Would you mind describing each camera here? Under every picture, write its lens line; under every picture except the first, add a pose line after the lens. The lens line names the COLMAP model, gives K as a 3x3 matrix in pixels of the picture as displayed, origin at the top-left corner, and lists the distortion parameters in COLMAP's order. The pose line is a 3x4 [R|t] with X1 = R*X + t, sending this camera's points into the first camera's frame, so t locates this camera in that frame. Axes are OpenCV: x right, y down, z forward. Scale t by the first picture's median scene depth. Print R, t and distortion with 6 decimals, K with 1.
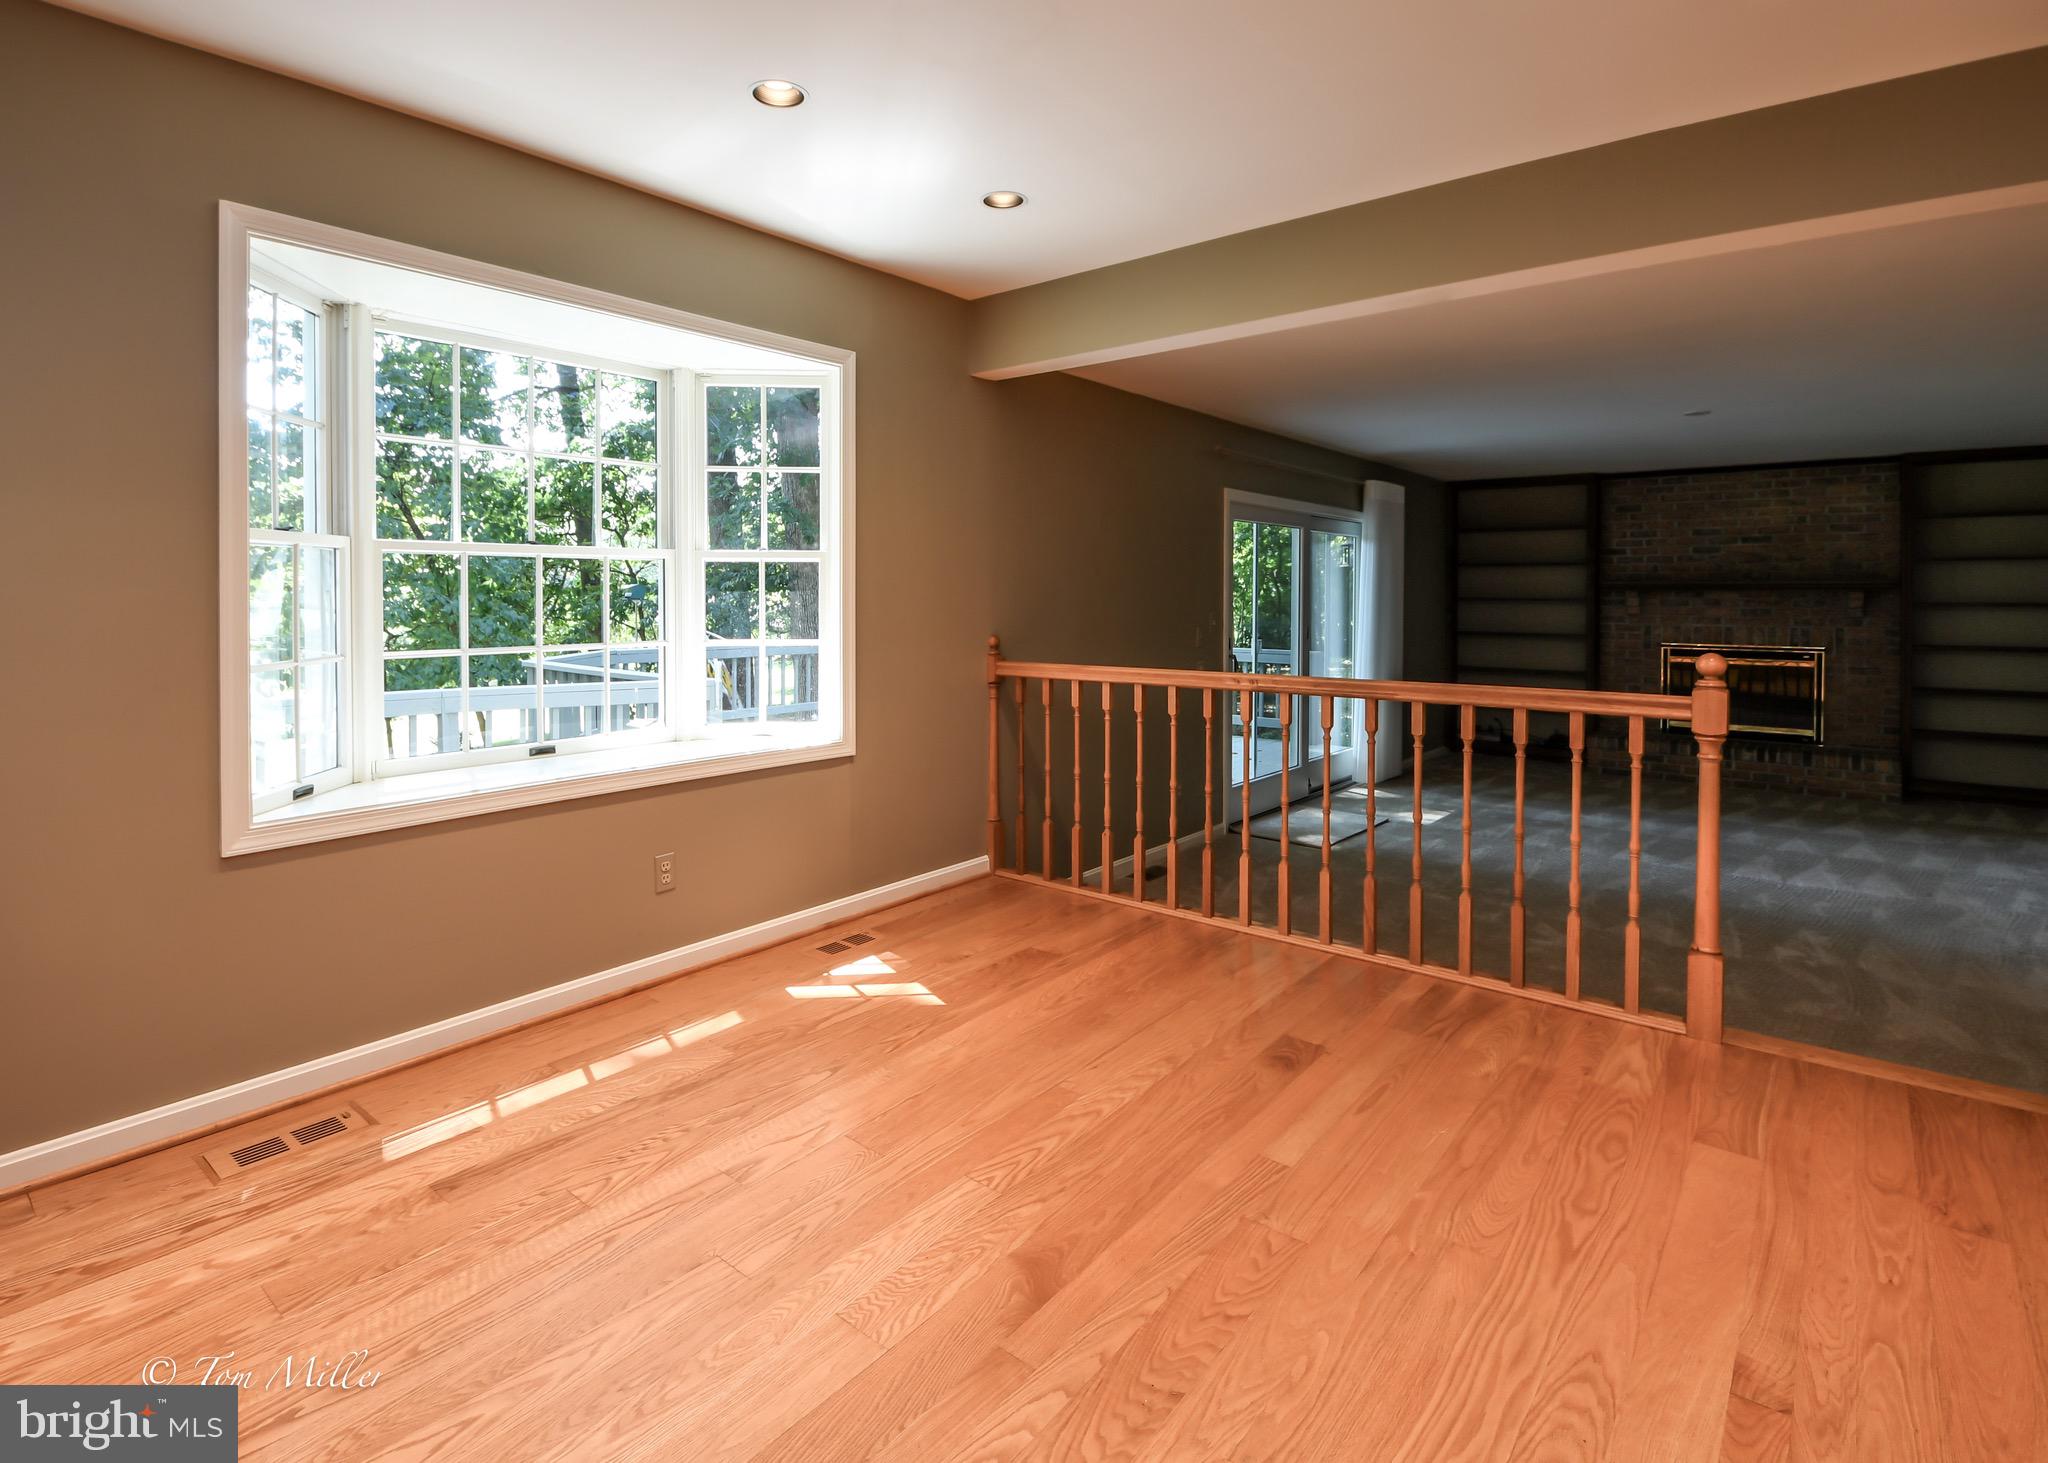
lens RADIAL K [[990.5, 0, 993.8], [0, 990.5, 607.6], [0, 0, 1]] dist [-0.002595, -0.001408]
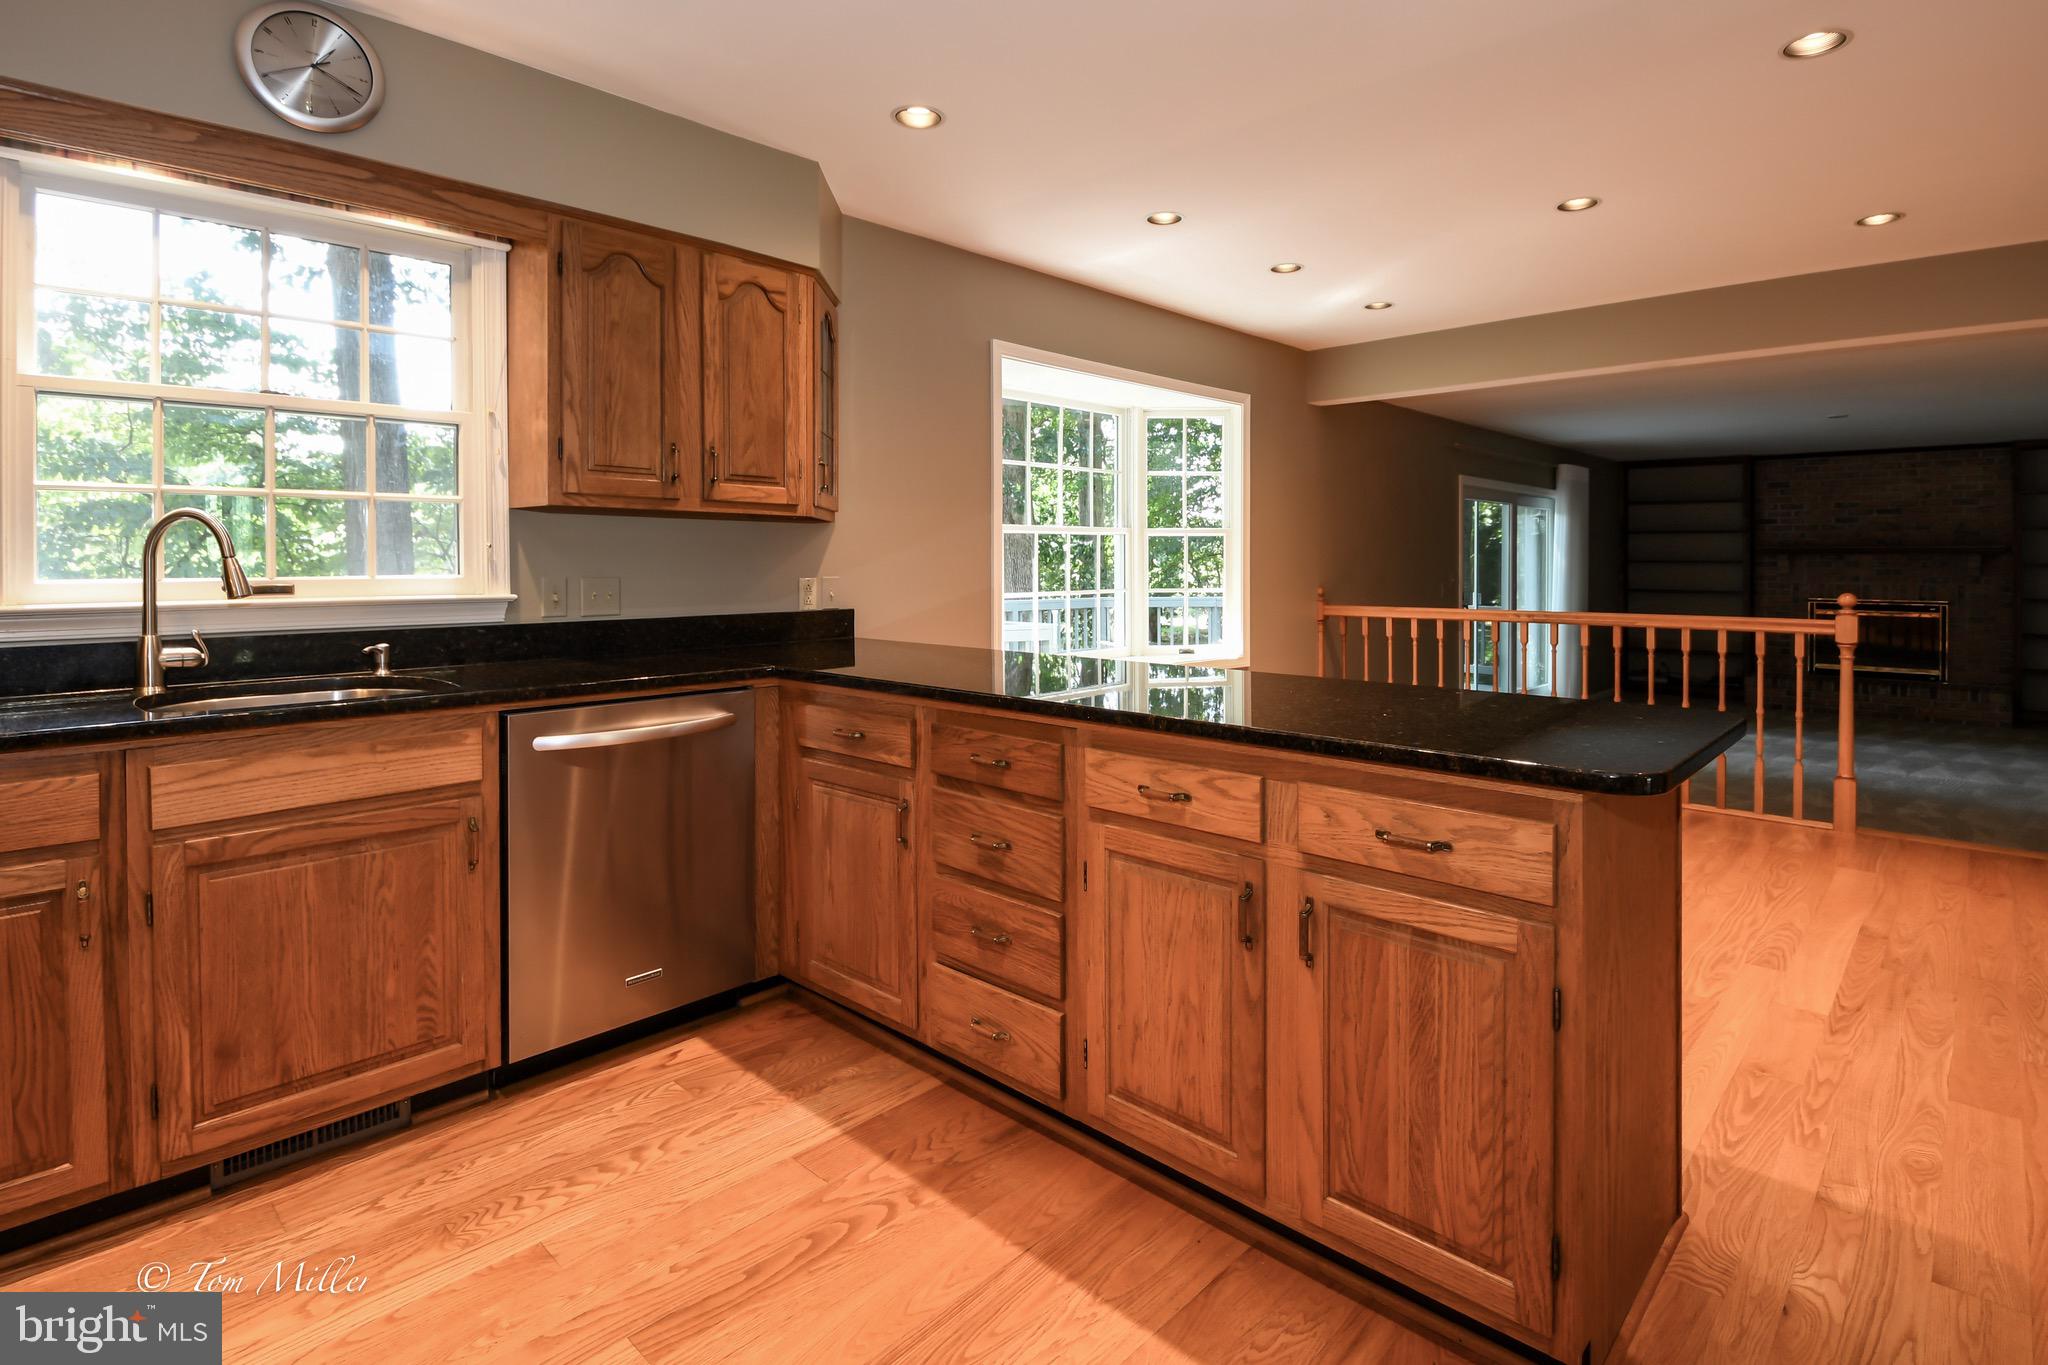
lens RADIAL K [[993.2, 0, 1062.1], [0, 993.2, 563.3], [0, 0, 1]] dist [-0.006149, -0.001649]
pose [[0.998854, -0.000547, -0.047855, -0.178245], [0.000163, 0.999968, -0.008032, 0.003599], [0.047858, 0.008015, 0.998822, -0.251339]]
